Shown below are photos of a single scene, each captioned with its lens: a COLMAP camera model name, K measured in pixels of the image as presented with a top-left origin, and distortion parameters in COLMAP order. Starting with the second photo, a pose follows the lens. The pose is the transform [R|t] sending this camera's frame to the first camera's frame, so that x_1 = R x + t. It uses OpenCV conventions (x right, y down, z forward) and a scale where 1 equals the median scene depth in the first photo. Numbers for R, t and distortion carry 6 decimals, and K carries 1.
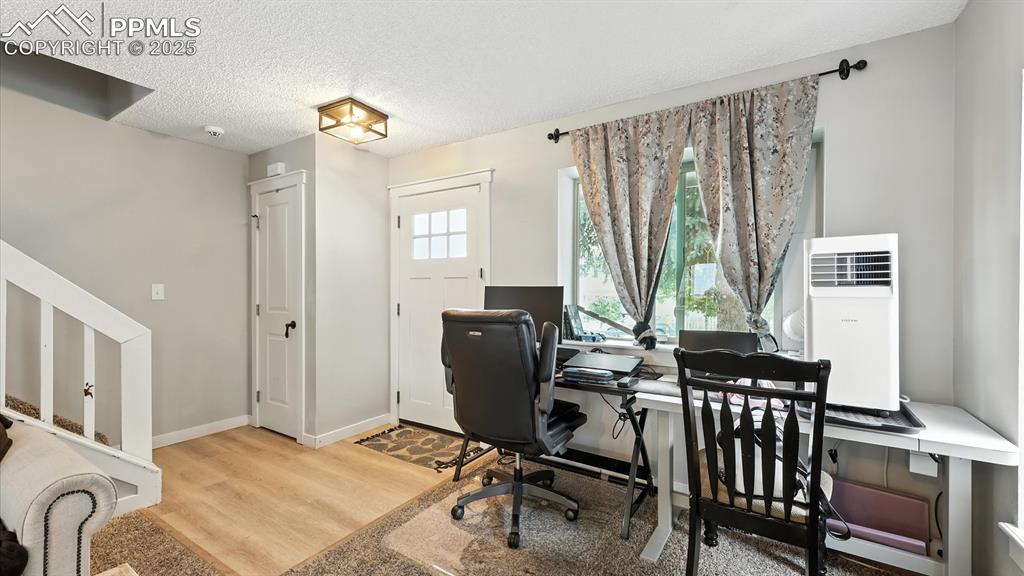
lens RADIAL K [[412.2, 0, 514.8], [0, 412.2, 291.9], [0, 0, 1]] dist [-0.006102, 0.000026]
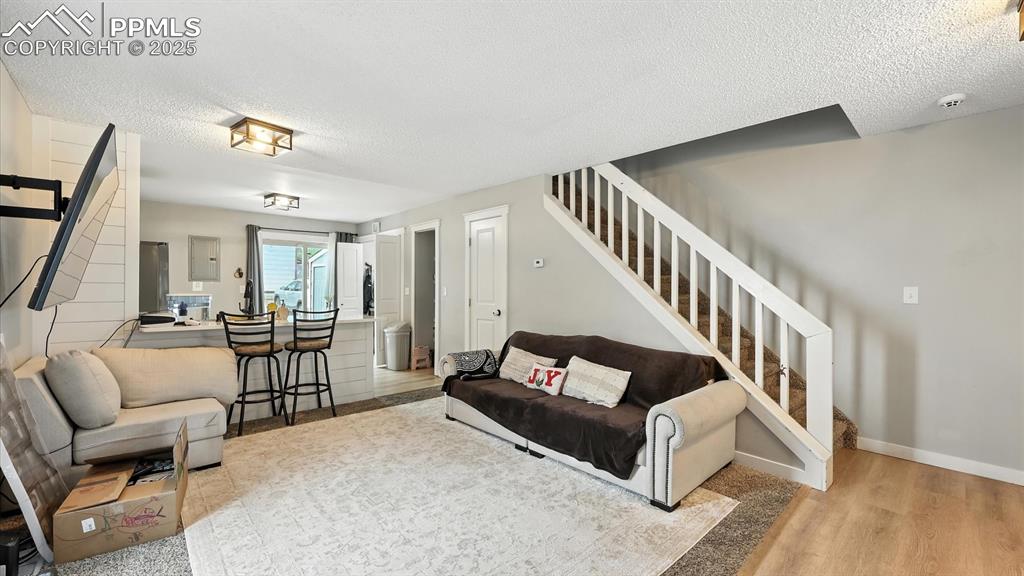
lens RADIAL K [[412.2, 0, 513.9], [0, 412.2, 289.6], [0, 0, 1]] dist [-0.006102, 0.000026]
pose [[-0.262754, -0.000292, -0.964863, 0.425041], [-0.016558, 0.999854, 0.004206, -0.002405], [0.964721, 0.017082, -0.262720, 0.551202]]
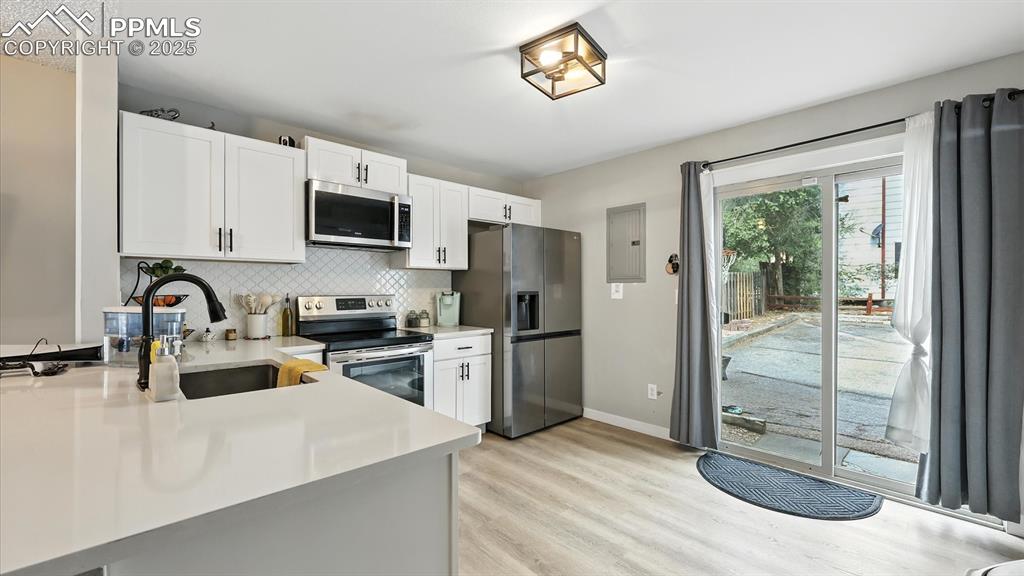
lens RADIAL K [[412.2, 0, 508.0], [0, 412.2, 287.8], [0, 0, 1]] dist [-0.006102, 0.000026]
pose [[-0.968796, -0.000445, 0.247860, -1.563120], [0.002249, 0.999941, 0.010585, -0.009113], [-0.247850, 0.010812, -0.968738, -0.463339]]
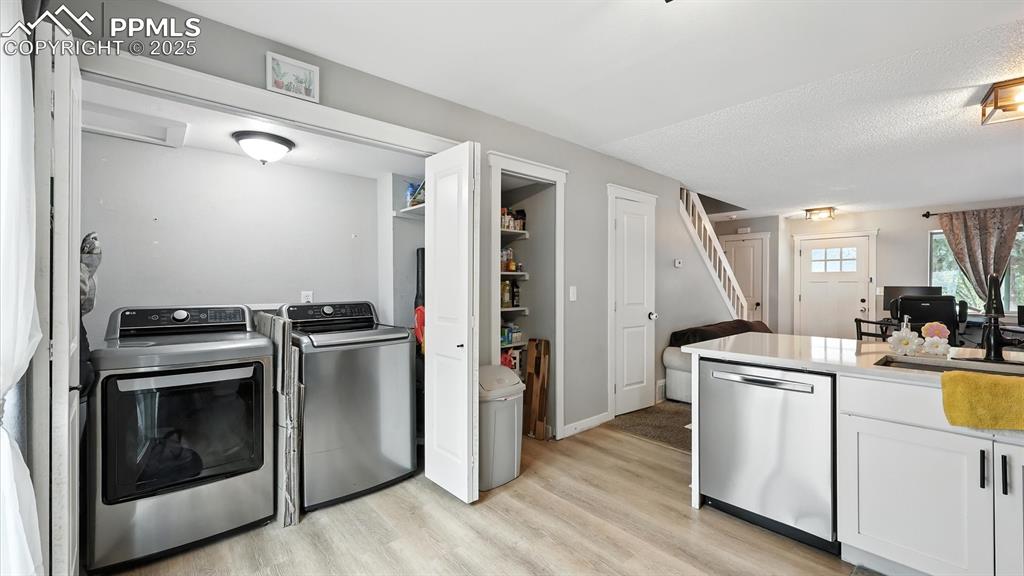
lens RADIAL K [[412.2, 0, 504.1], [0, 412.2, 288.1], [0, 0, 1]] dist [-0.006102, 0.000026]
pose [[0.956139, 0.004070, -0.292886, -1.546307], [-0.005514, 0.999976, -0.004103, 0.017986], [0.292862, 0.005538, 0.956139, -1.864545]]
